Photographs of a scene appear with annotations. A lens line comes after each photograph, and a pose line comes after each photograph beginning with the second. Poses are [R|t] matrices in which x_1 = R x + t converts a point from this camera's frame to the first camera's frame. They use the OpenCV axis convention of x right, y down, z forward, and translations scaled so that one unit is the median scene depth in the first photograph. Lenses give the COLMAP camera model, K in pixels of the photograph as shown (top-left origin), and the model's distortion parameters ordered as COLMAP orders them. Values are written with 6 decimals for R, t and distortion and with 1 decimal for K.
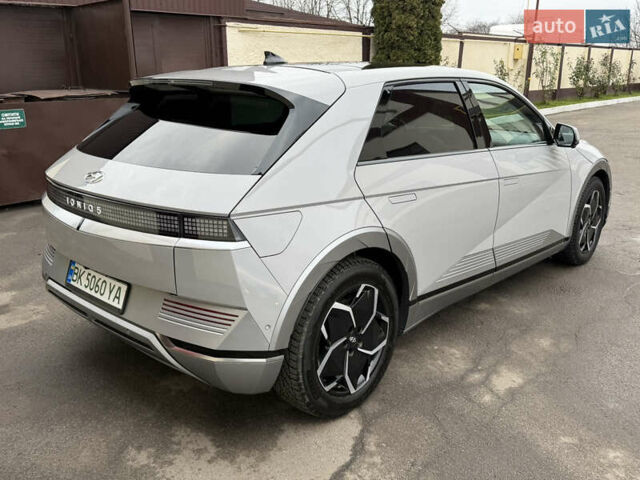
lens RADIAL K [[568.5, 0, 321.5], [0, 568.5, 238.3], [0, 0, 1]] dist [0.091806, -0.134699]
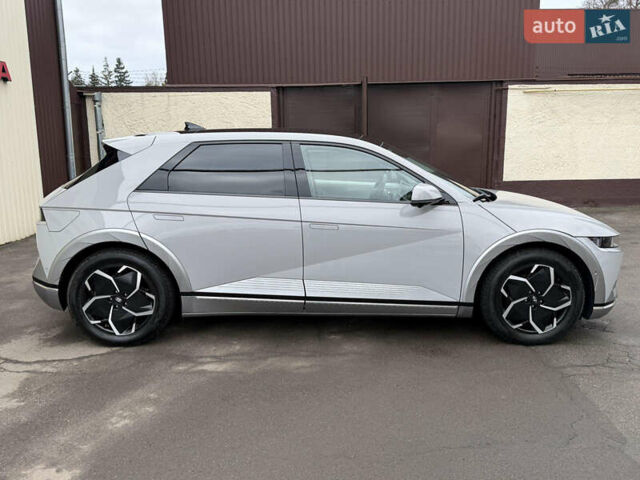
lens RADIAL K [[568.5, 0, 321.5], [0, 568.5, 238.3], [0, 0, 1]] dist [0.091806, -0.134699]
pose [[0.699192, 0.130353, -0.702950, 1.470151], [-0.196109, 0.980493, -0.013241, -0.075300], [0.687511, 0.147112, 0.711116, 0.215120]]
